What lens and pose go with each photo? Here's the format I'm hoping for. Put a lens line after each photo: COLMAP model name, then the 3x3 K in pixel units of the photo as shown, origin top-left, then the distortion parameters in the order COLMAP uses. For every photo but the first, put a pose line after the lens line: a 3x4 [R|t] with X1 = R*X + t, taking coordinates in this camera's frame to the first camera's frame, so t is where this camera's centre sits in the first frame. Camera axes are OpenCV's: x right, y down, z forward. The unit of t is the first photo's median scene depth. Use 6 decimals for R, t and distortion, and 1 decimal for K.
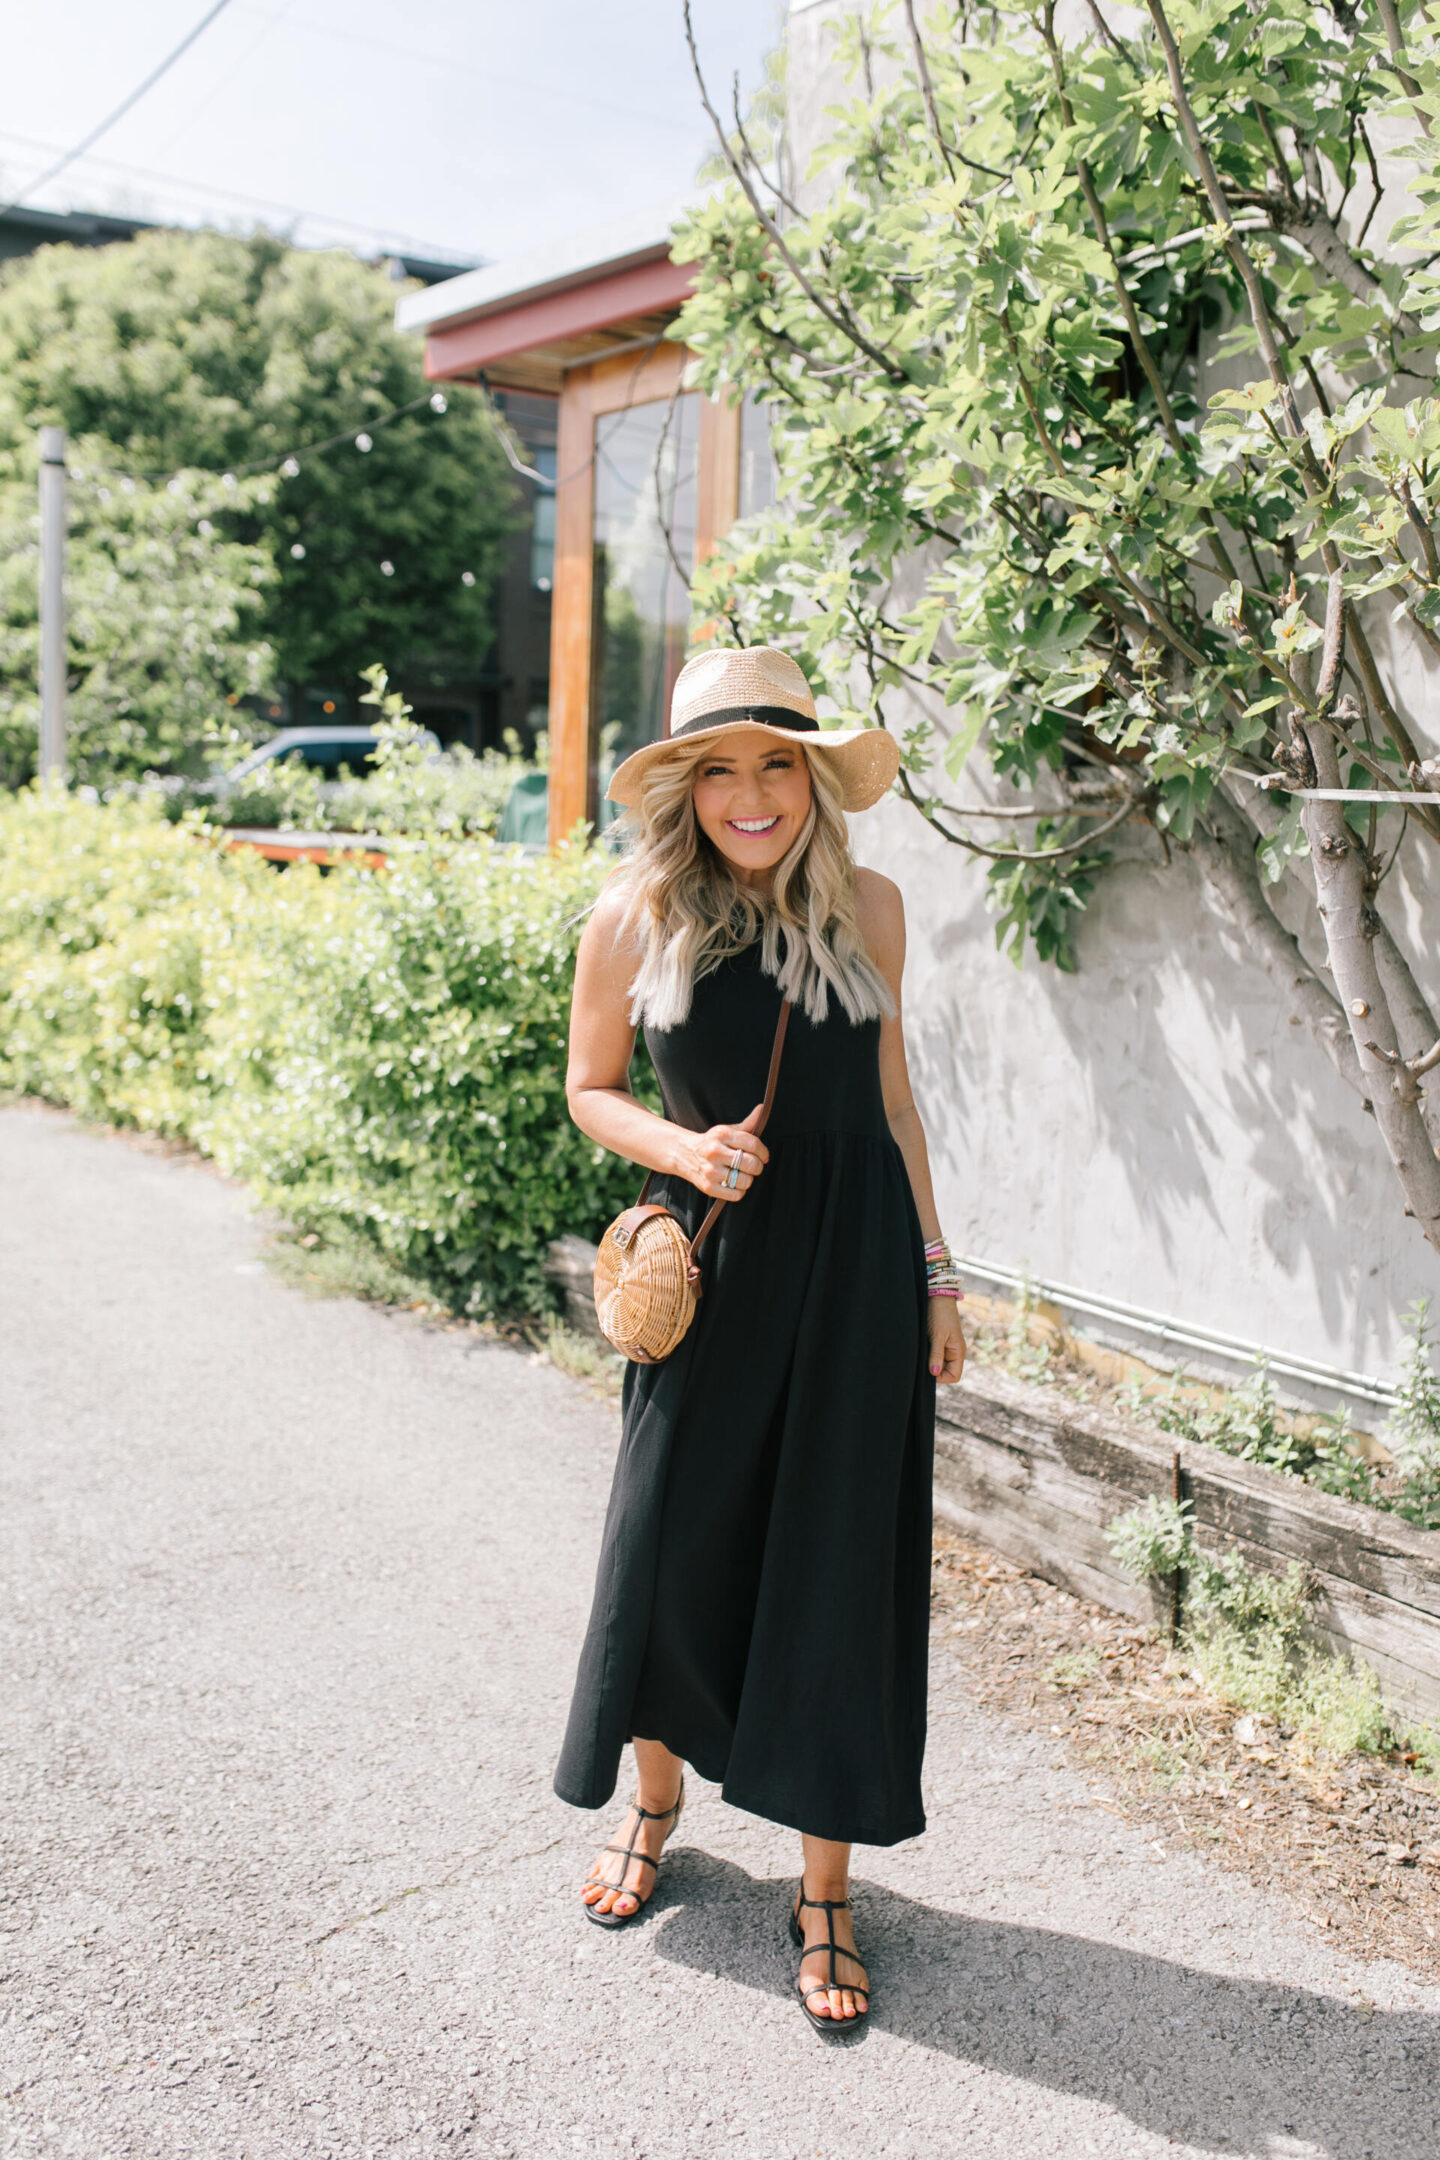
lens RADIAL K [[2120.8, 0, 733.5], [0, 2120.8, 1074.2], [0, 0, 1]] dist [-0.044577, 0.000000]
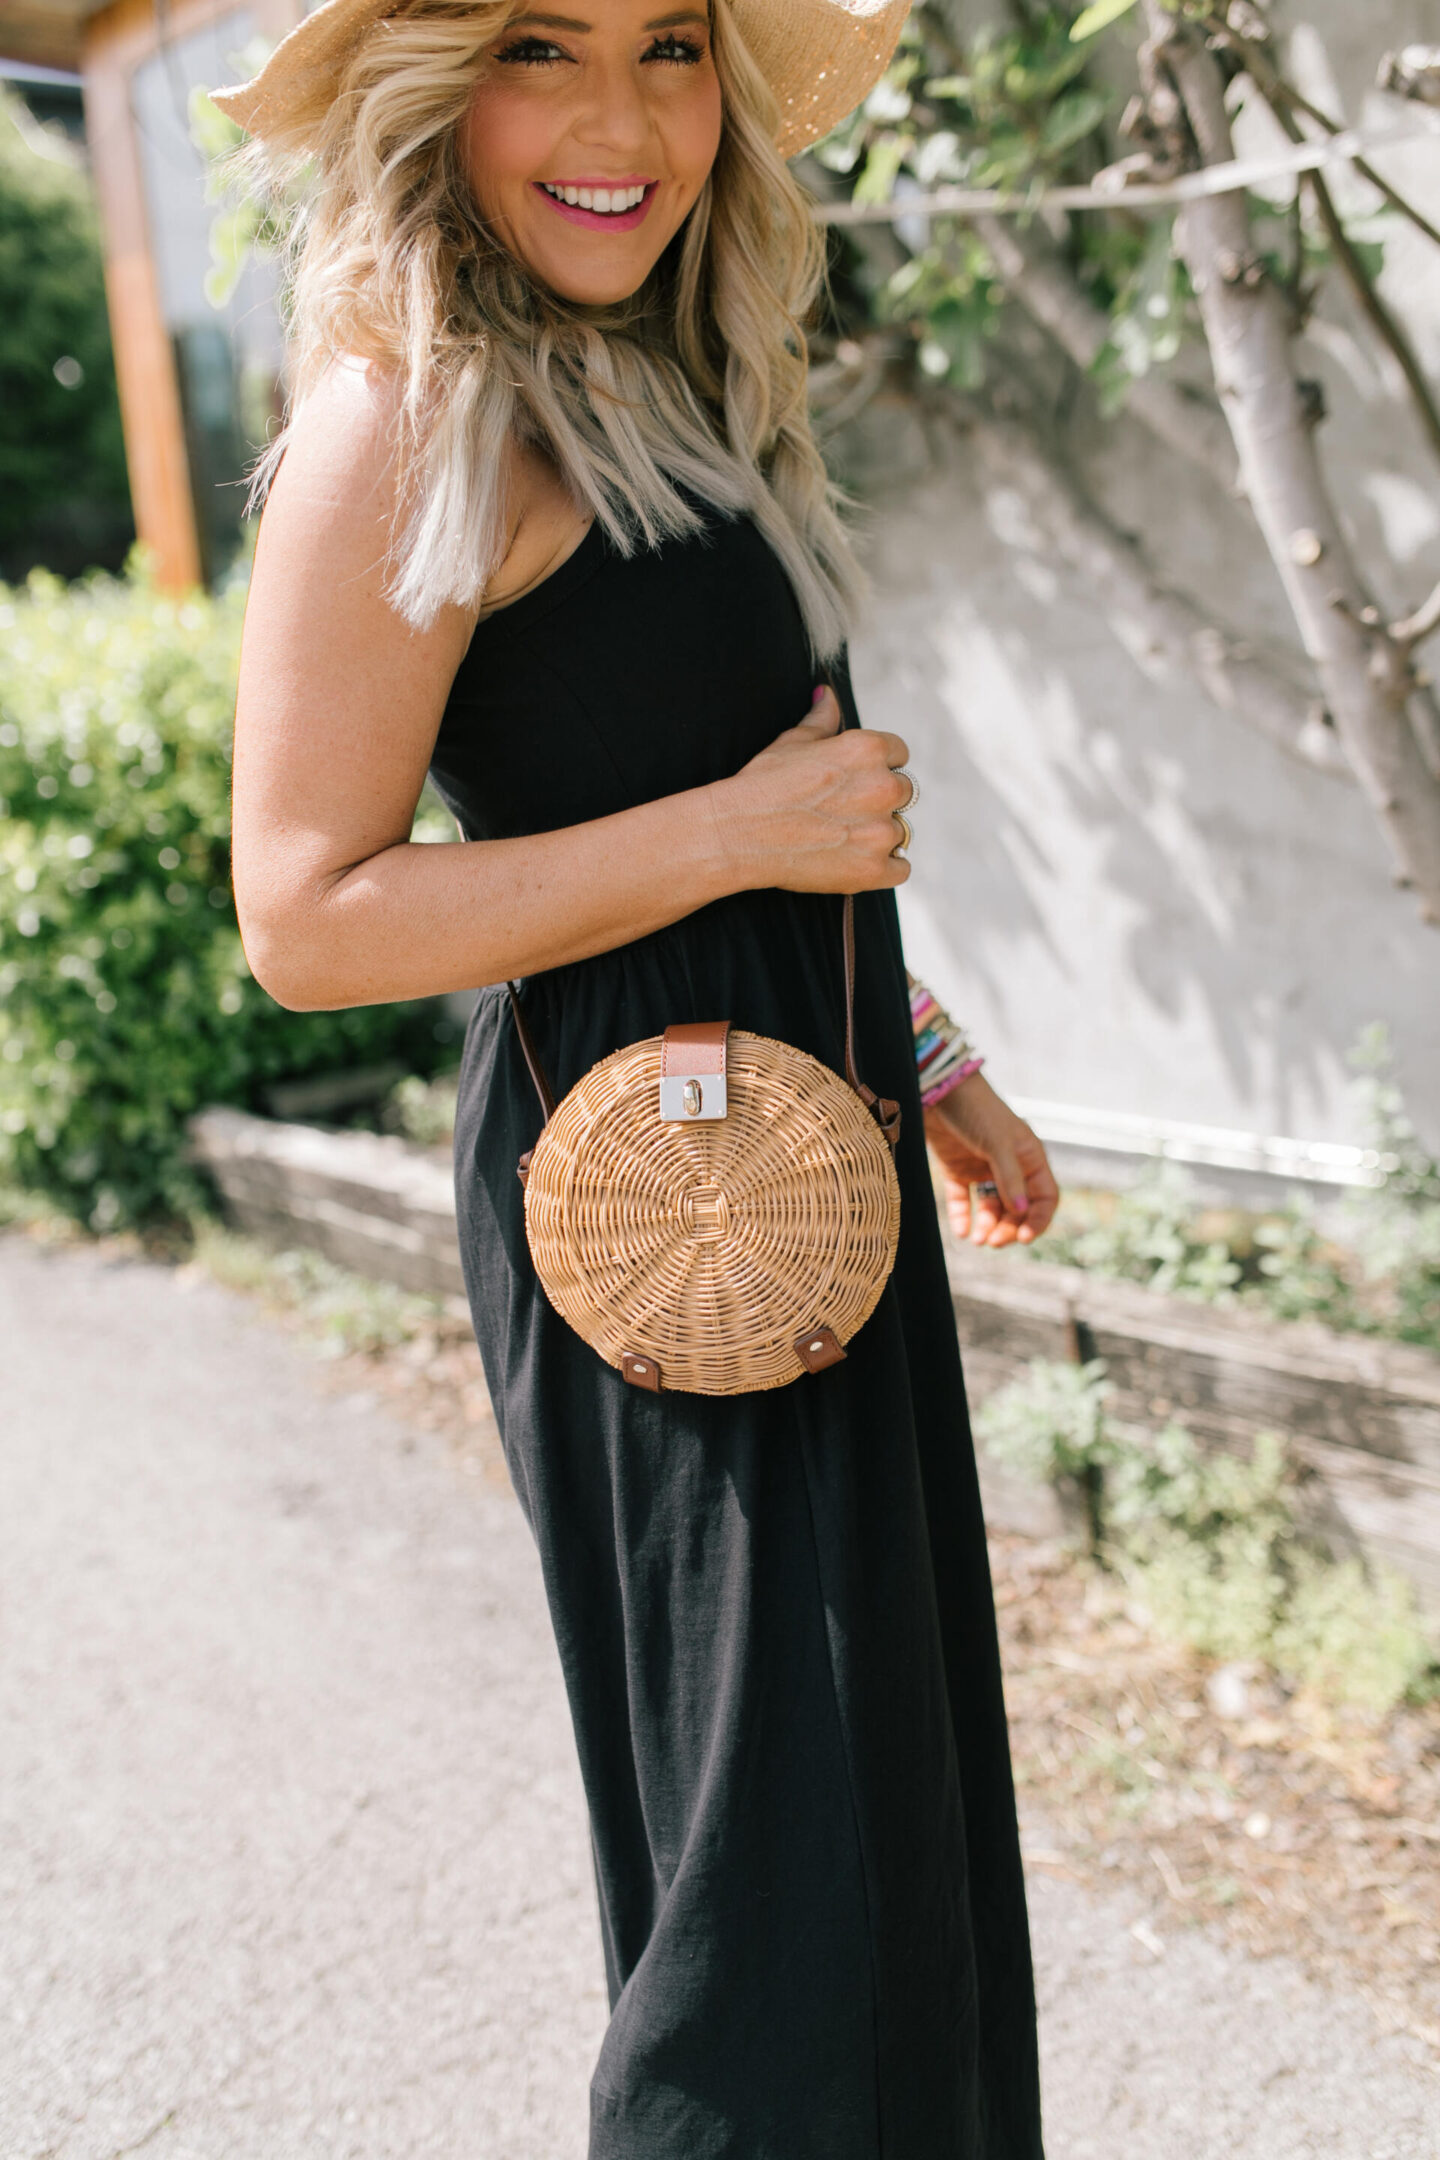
lens RADIAL K [[2120.8, 0, 725.5], [0, 2120.8, 1079.2], [0, 0, 1]] dist [-0.044577, 0.000000]
pose [[0.985292, -0.138525, 0.100057, 0.042008], [0.130381, 0.987914, 0.083827, 0.038300], [-0.110460, -0.069548, 0.991444, 0.338981]]
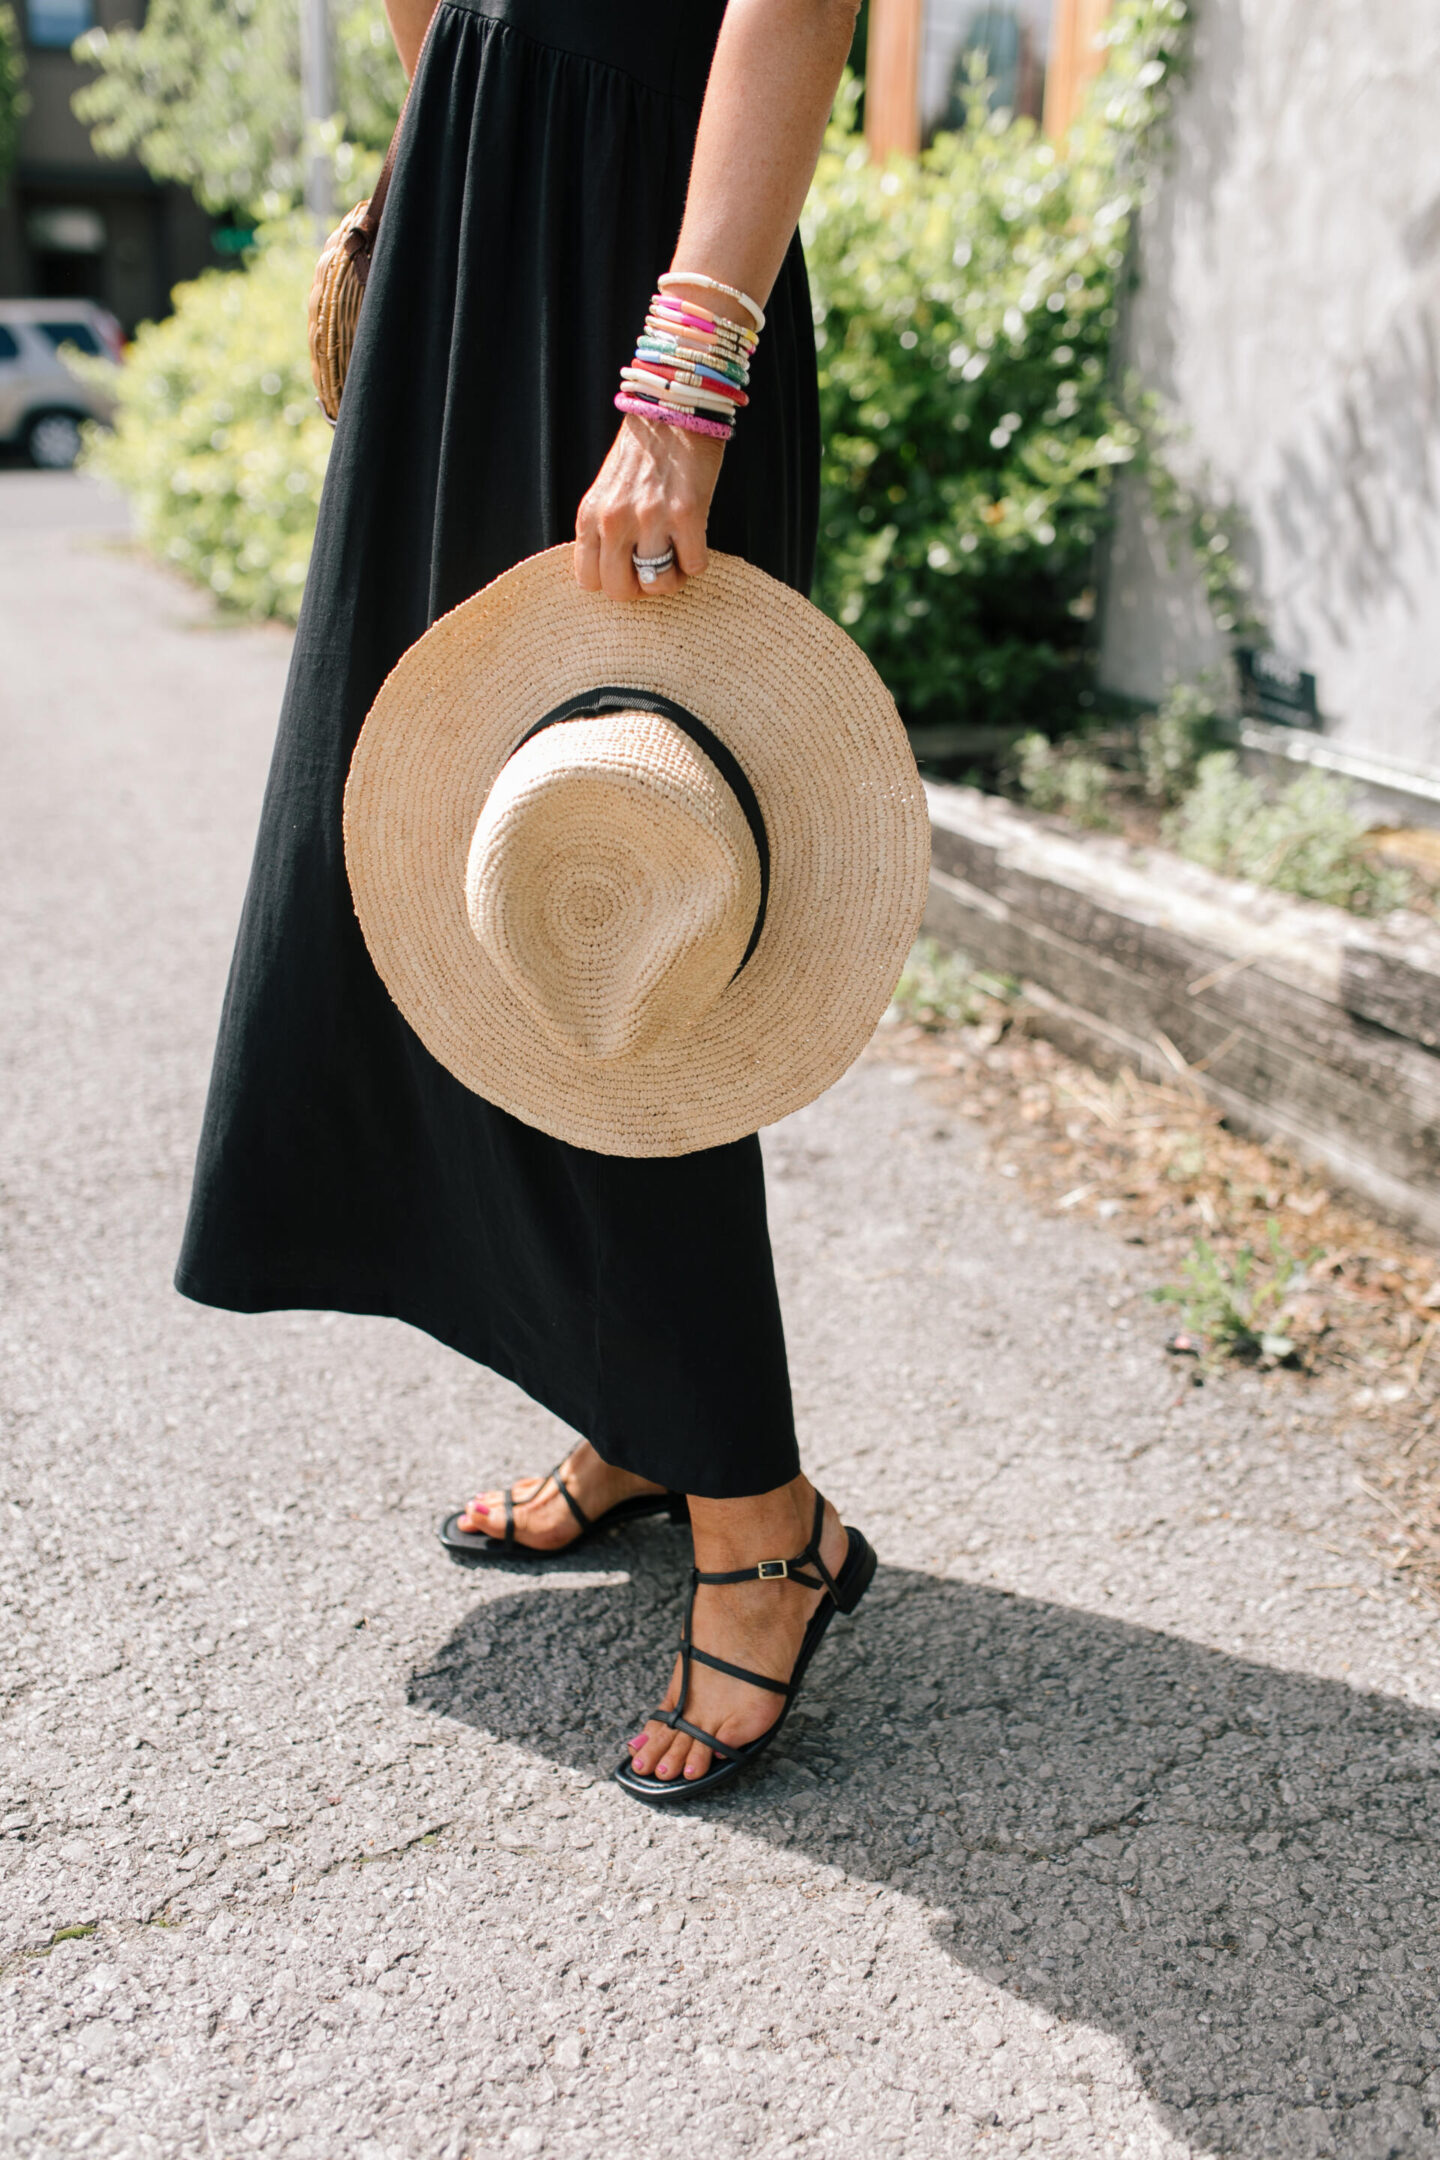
lens RADIAL K [[2120.8, 0, 715.7], [0, 2120.8, 1081.6], [0, 0, 1]] dist [-0.044577, 0.000000]
pose [[0.977834, 0.056164, -0.201706, 0.050205], [-0.019730, 0.983781, 0.178283, 0.093728], [0.208448, -0.170352, 0.963084, 0.477350]]
